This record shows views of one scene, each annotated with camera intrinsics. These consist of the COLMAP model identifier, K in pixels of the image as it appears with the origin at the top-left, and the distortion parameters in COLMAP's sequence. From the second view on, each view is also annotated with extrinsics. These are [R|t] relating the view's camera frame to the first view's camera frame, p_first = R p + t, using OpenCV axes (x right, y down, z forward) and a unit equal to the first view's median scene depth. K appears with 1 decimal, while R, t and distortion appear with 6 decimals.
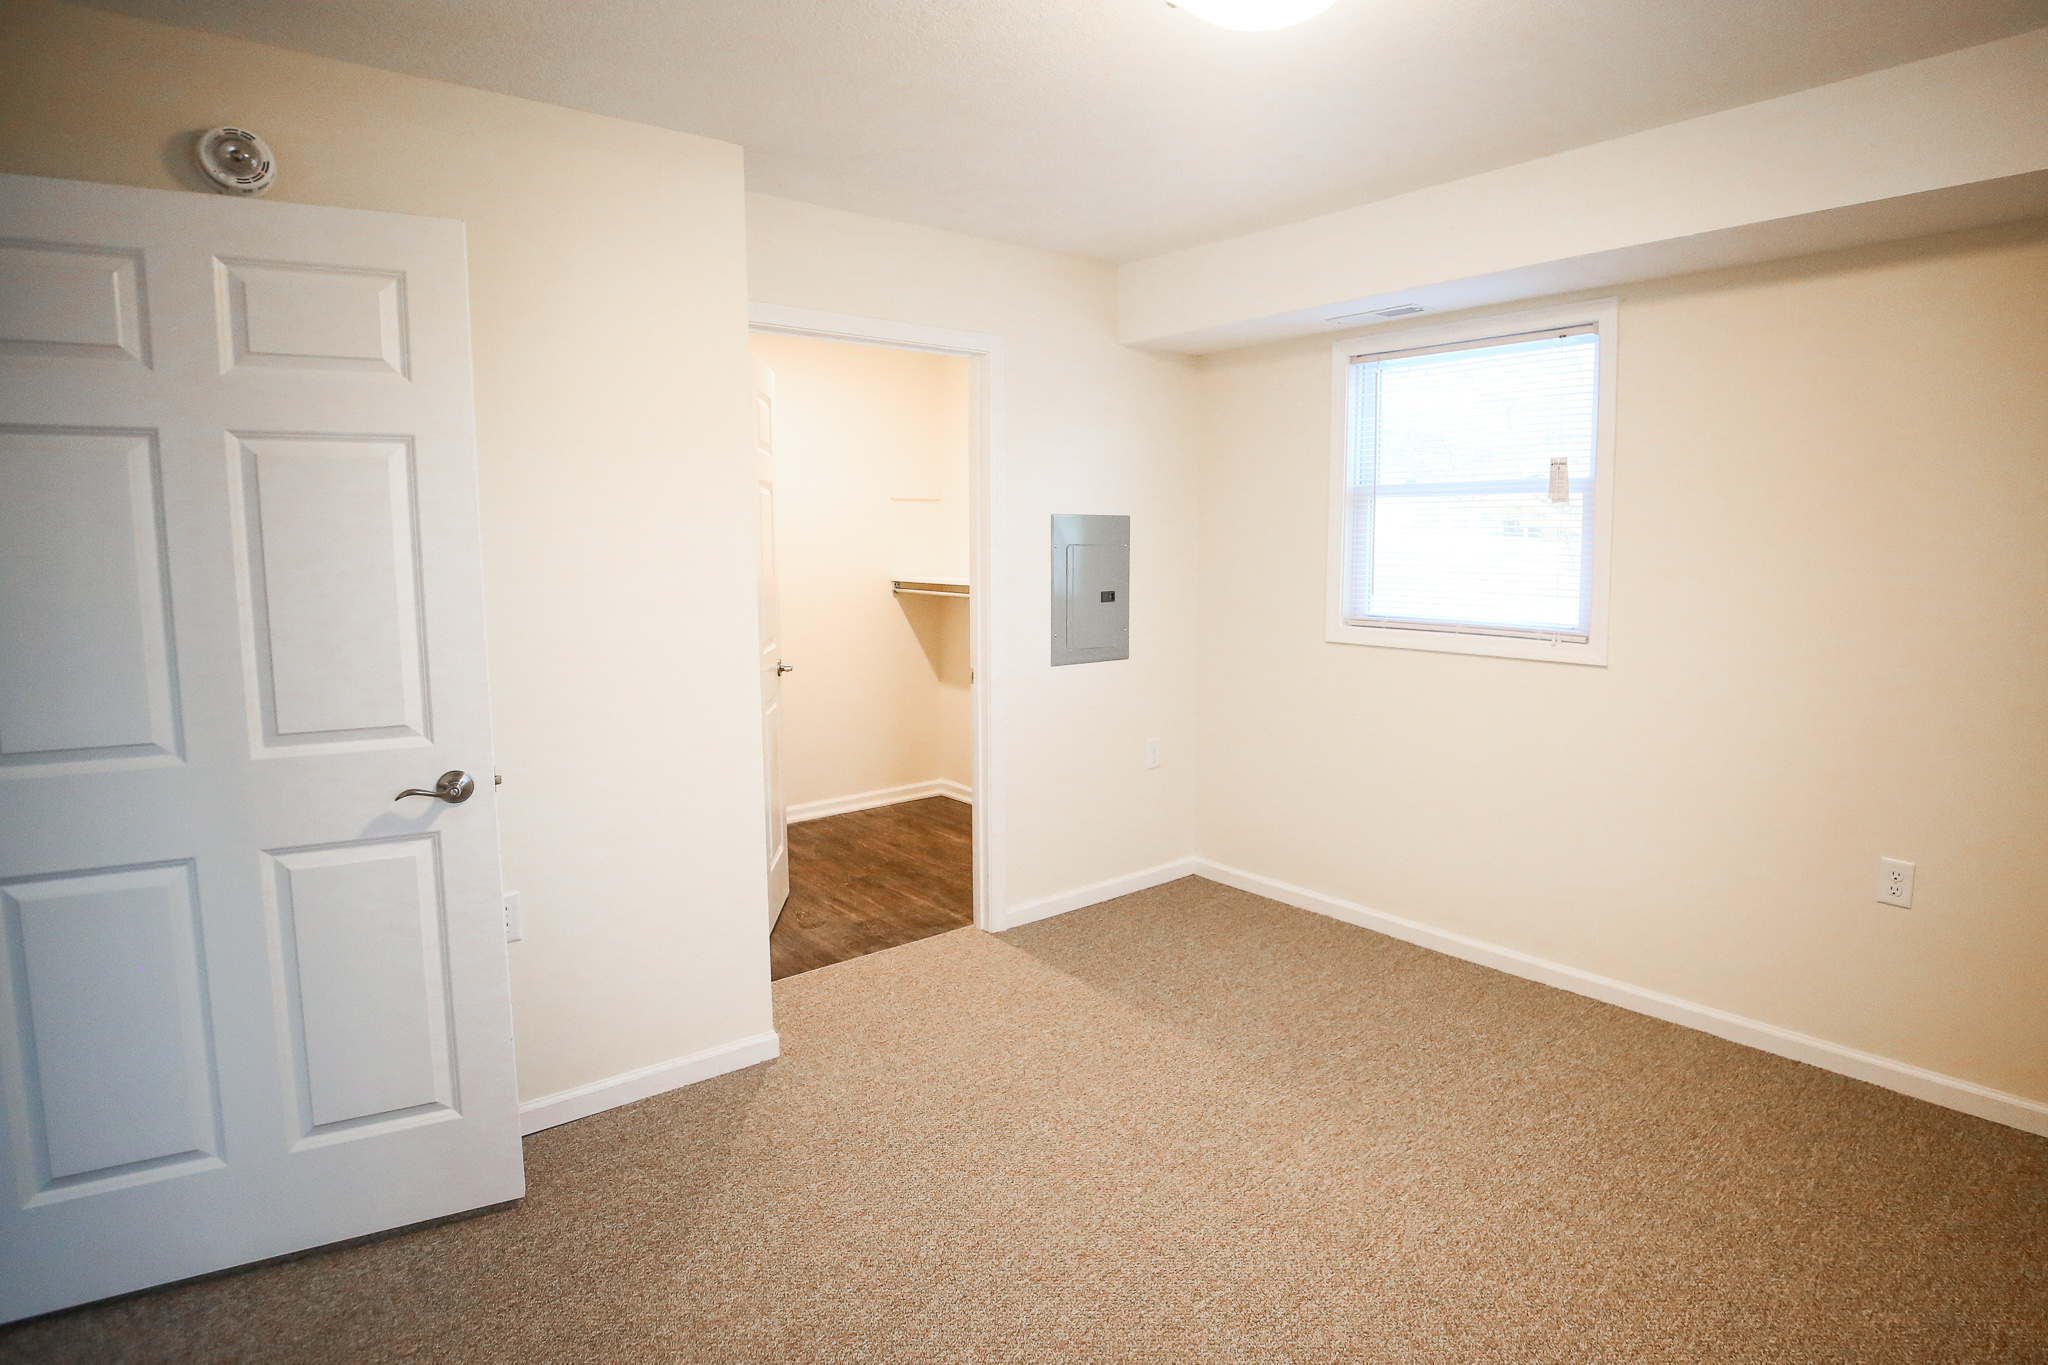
lens RADIAL K [[1107.9, 0, 1024.0], [0, 1107.9, 682.5], [0, 0, 1]] dist [0.000470, 0.000212]
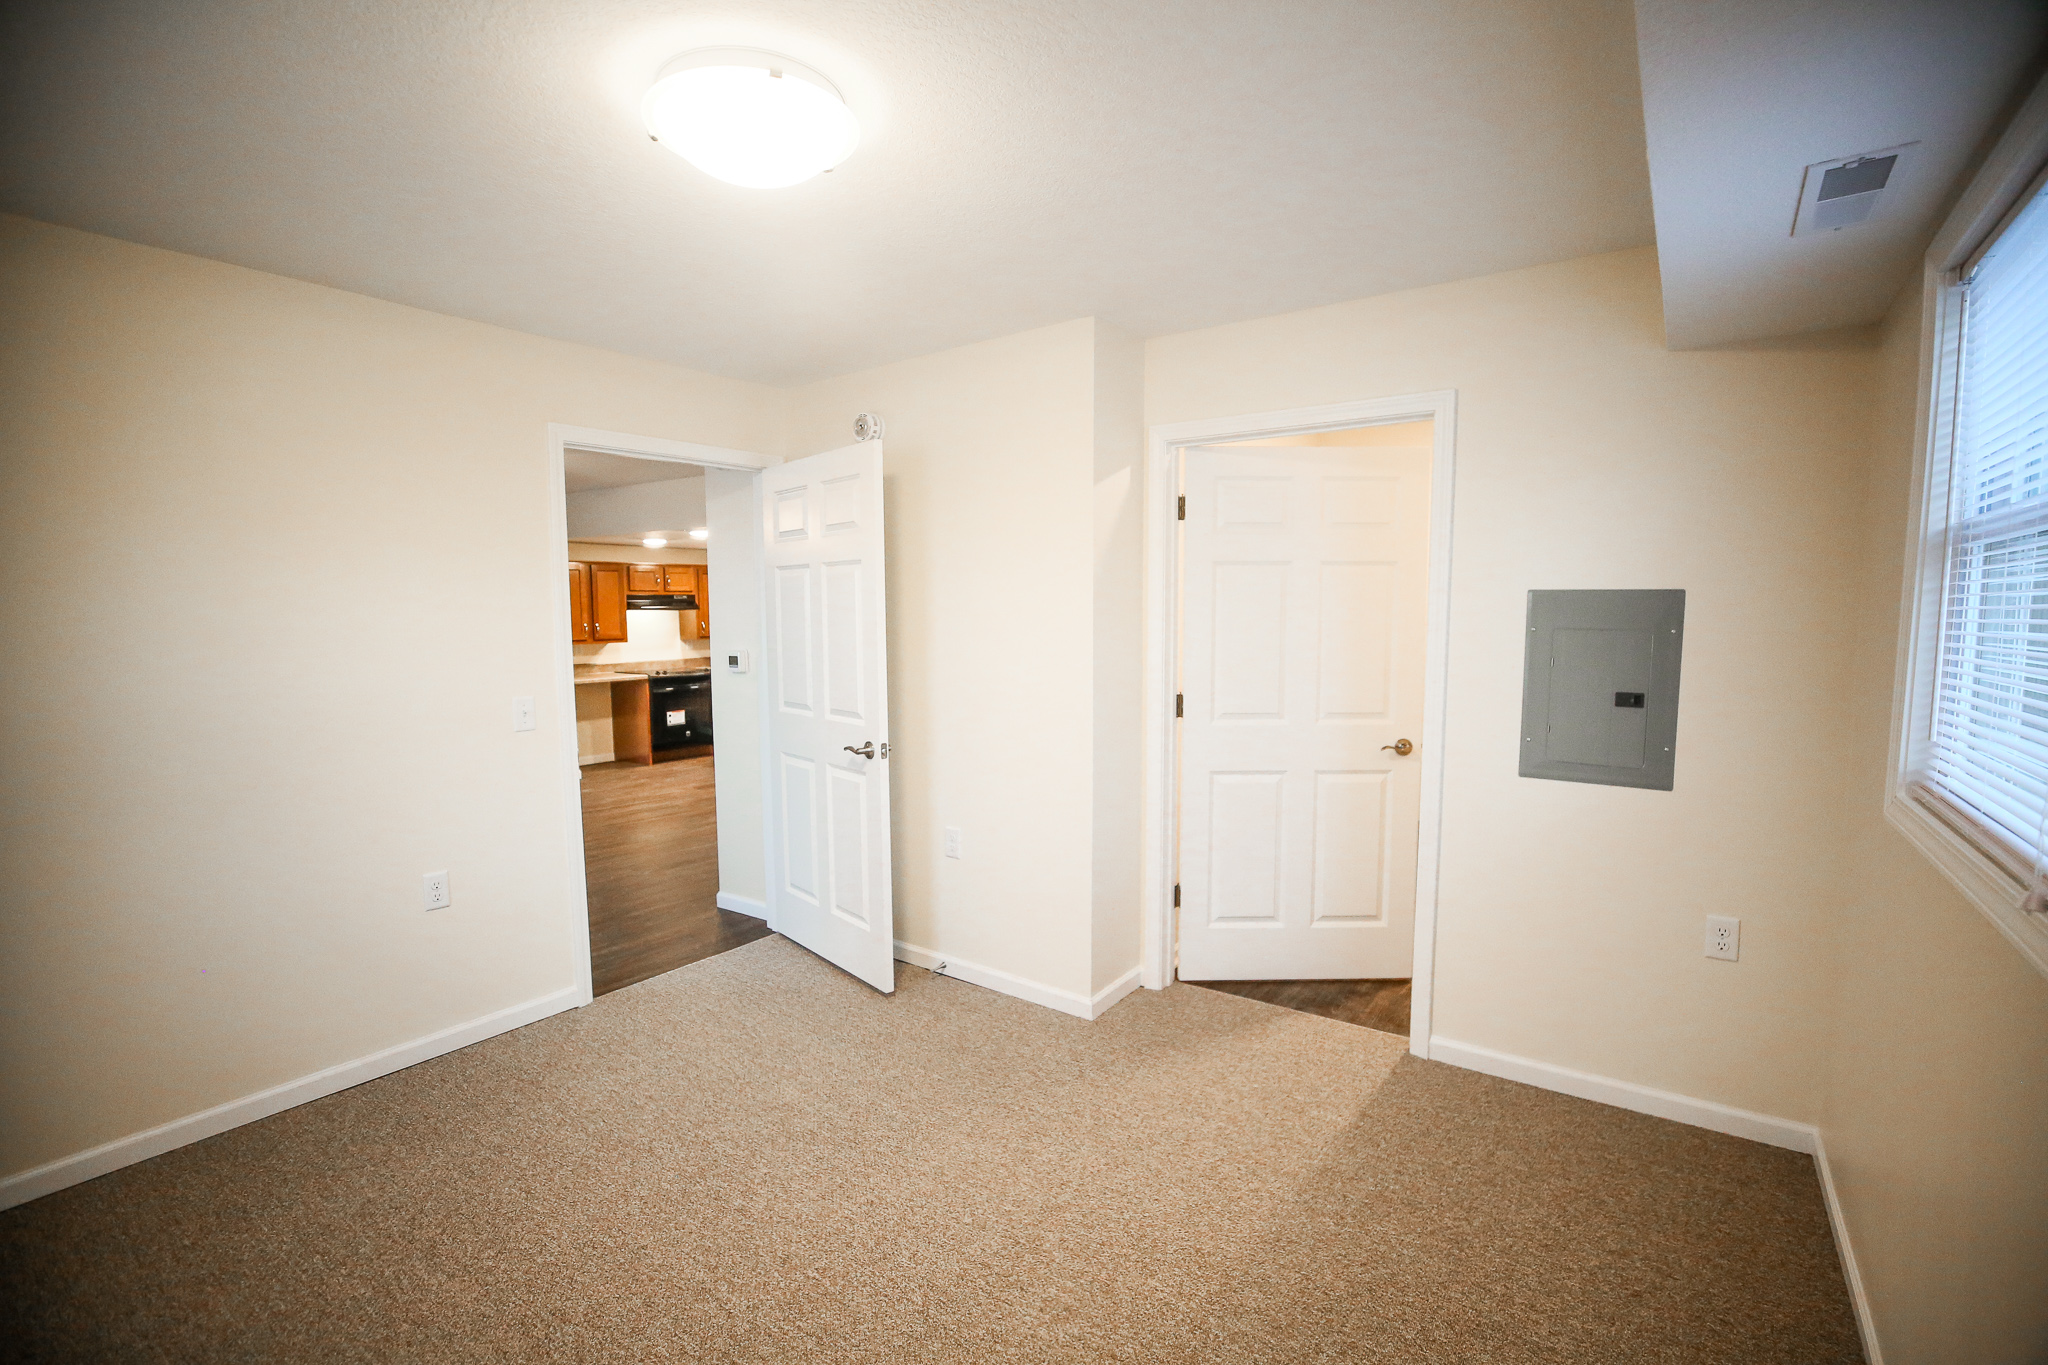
lens RADIAL K [[898.3, 0, 1024.0], [0, 898.3, 682.5], [0, 0, 1]] dist [-0.000359, -0.000073]
pose [[0.274591, 0.076270, -0.958532, 0.559021], [-0.127161, 0.990974, 0.042423, -0.064914], [0.953116, 0.110239, 0.281811, 0.455387]]
